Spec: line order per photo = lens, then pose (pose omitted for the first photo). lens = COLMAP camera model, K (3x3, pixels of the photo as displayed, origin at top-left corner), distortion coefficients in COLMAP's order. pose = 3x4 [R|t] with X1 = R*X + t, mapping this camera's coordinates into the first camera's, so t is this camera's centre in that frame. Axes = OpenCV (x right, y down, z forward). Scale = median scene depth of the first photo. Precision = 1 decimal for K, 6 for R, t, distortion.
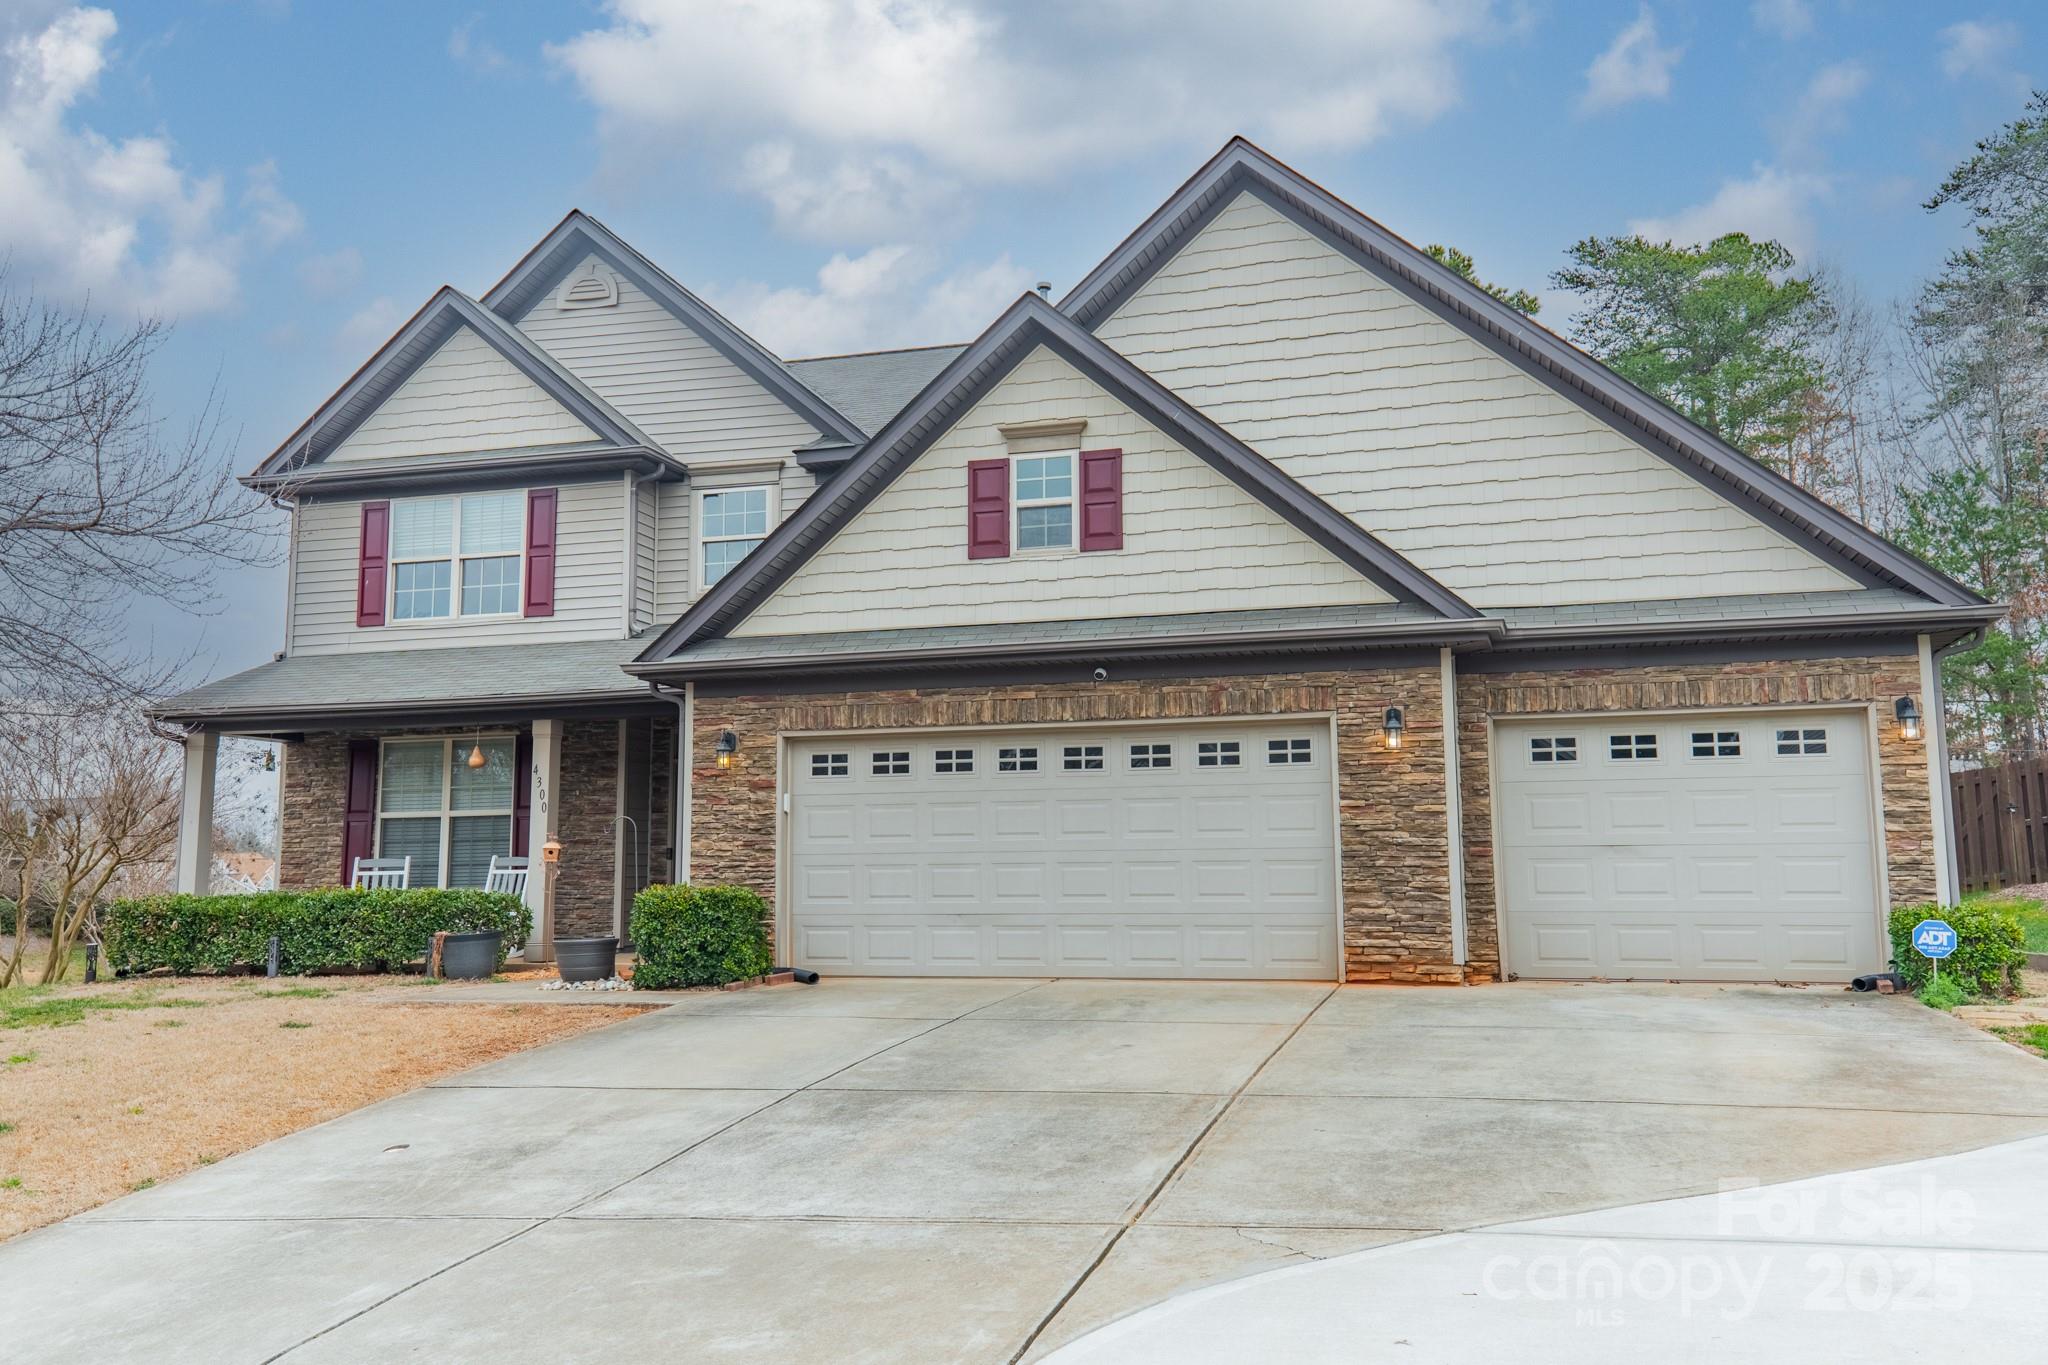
lens RADIAL K [[1678.4, 0, 1011.1], [0, 1678.4, 688.3], [0, 0, 1]] dist [0.071249, 0.002309]
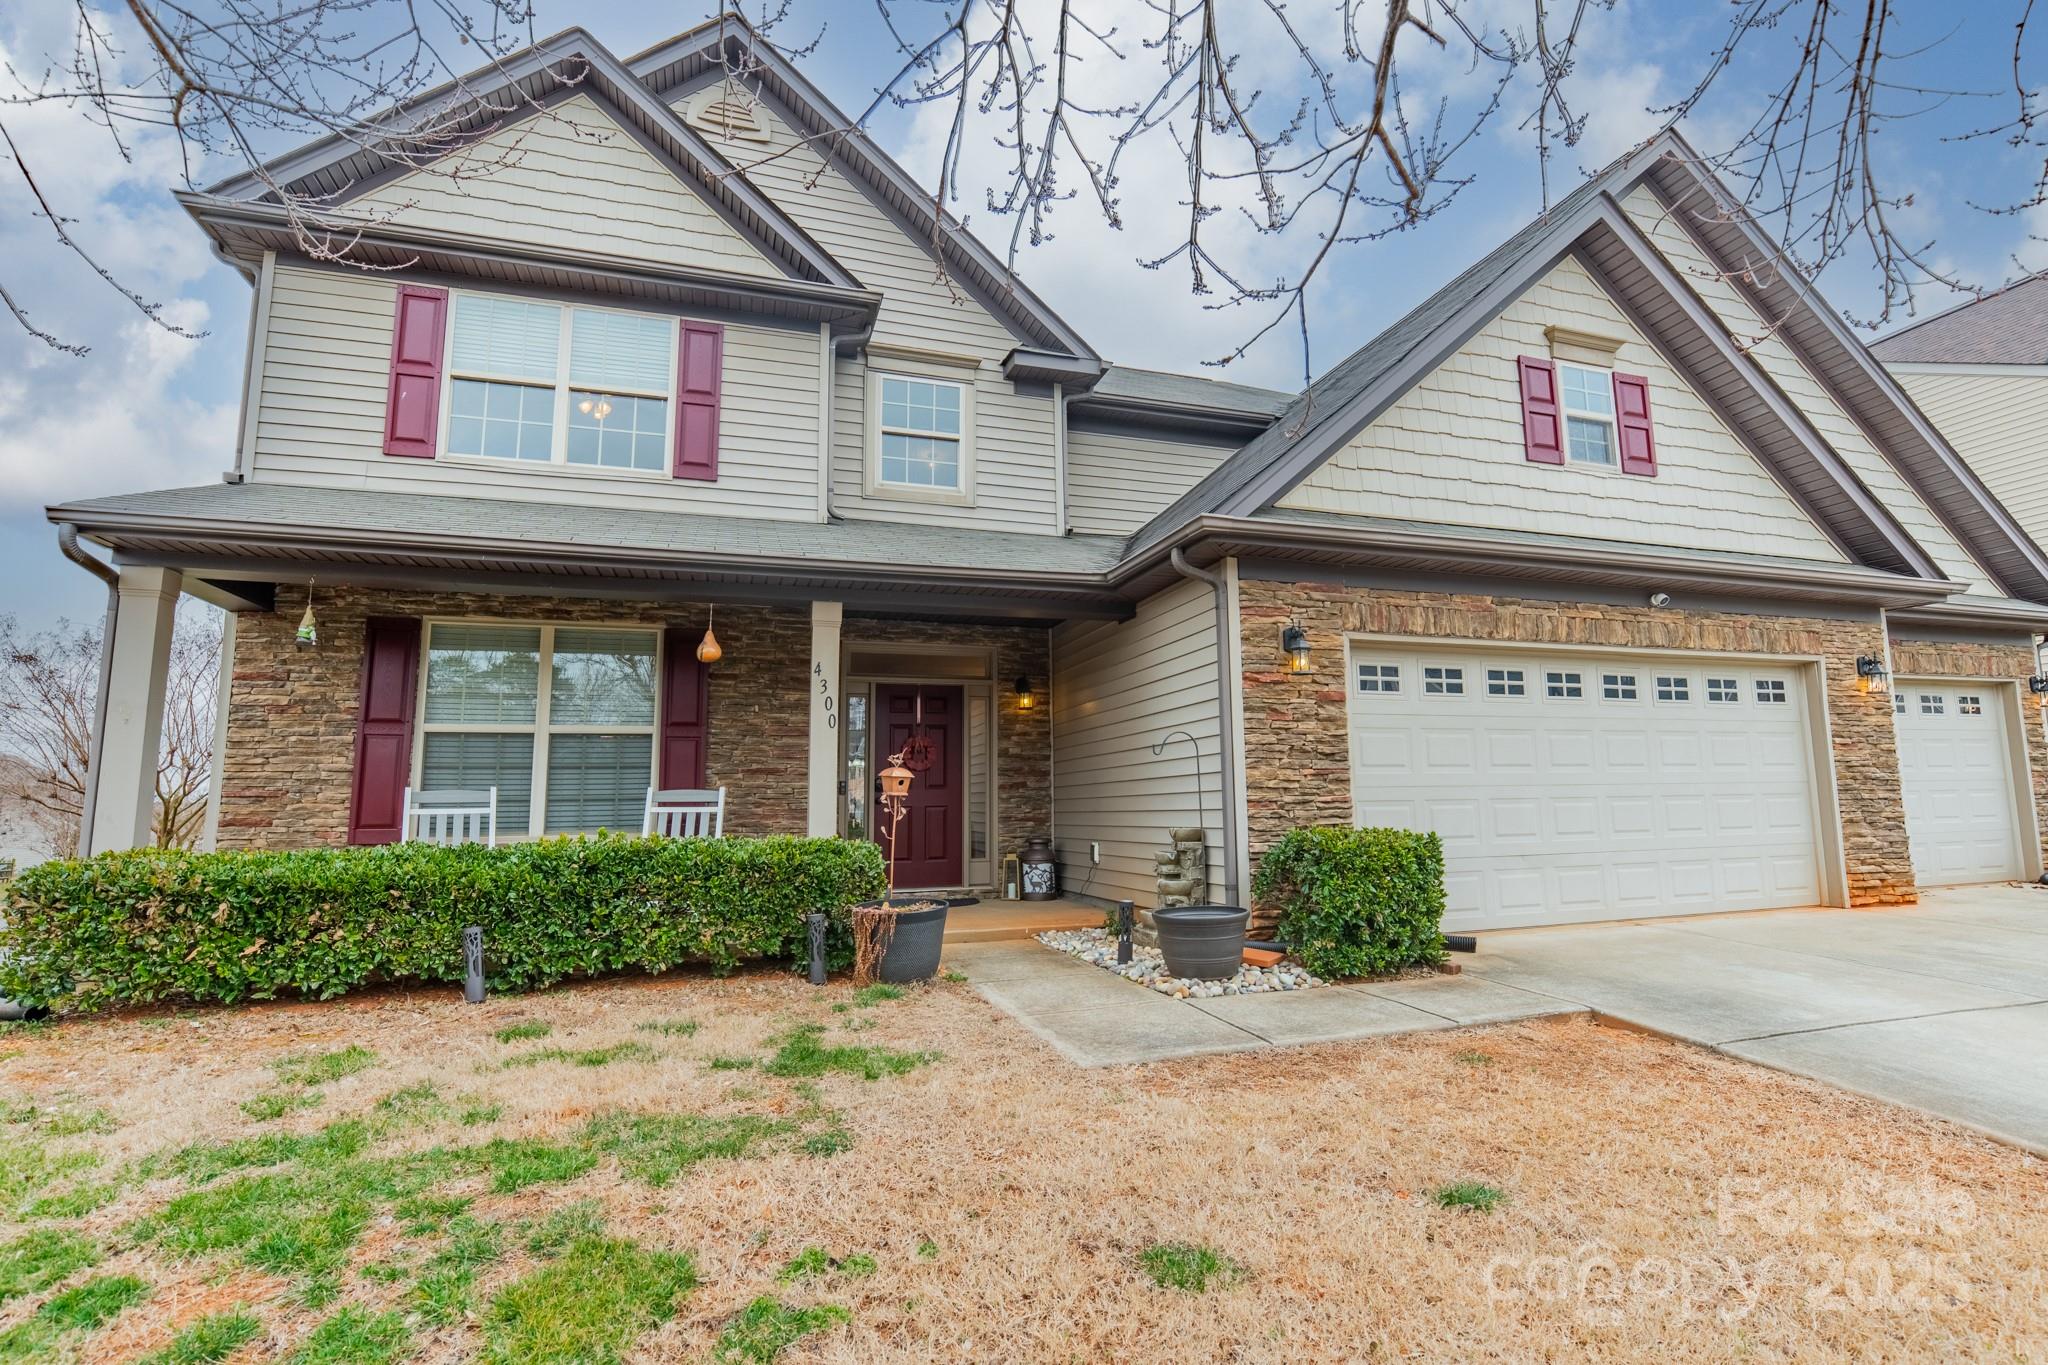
lens RADIAL K [[969.9, 0, 1024.0], [0, 969.9, 682.5], [0, 0, 1]] dist [-0.016331, 0.000464]
pose [[0.820105, 0.068321, 0.568120, -0.528470], [-0.057614, 0.997660, -0.036809, 0.076258], [-0.569305, -0.002544, 0.822122, 0.720447]]
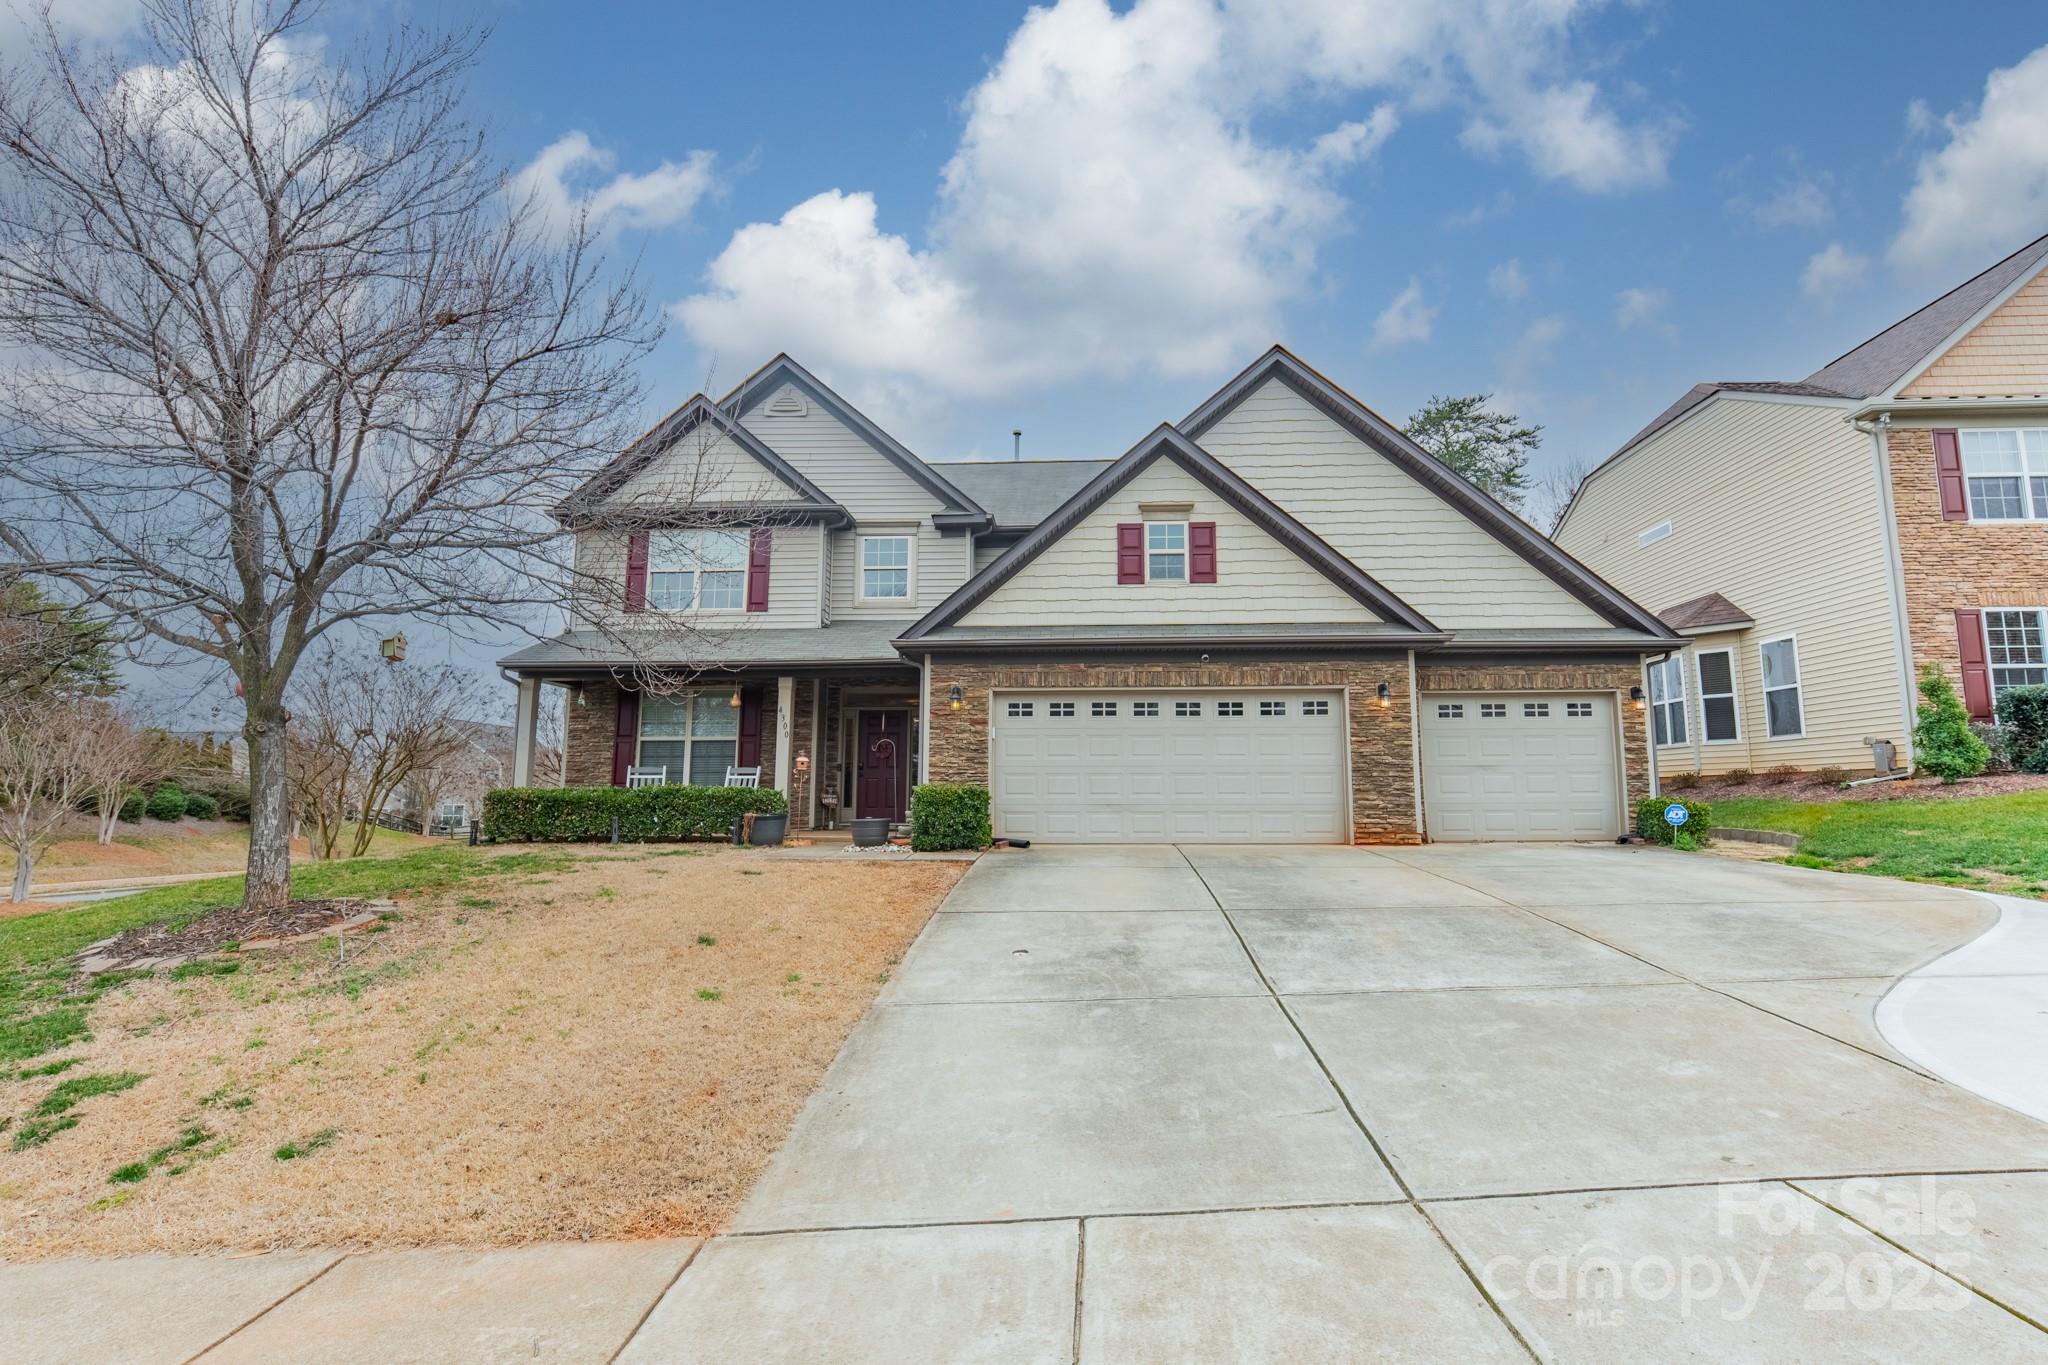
lens RADIAL K [[969.9, 0, 1024.0], [0, 969.9, 682.5], [0, 0, 1]] dist [-0.016331, 0.000464]
pose [[0.973004, 0.035007, 0.228118, -0.318308], [-0.033869, 0.999387, -0.008904, 0.028467], [-0.228290, 0.000938, 0.973593, 0.114939]]
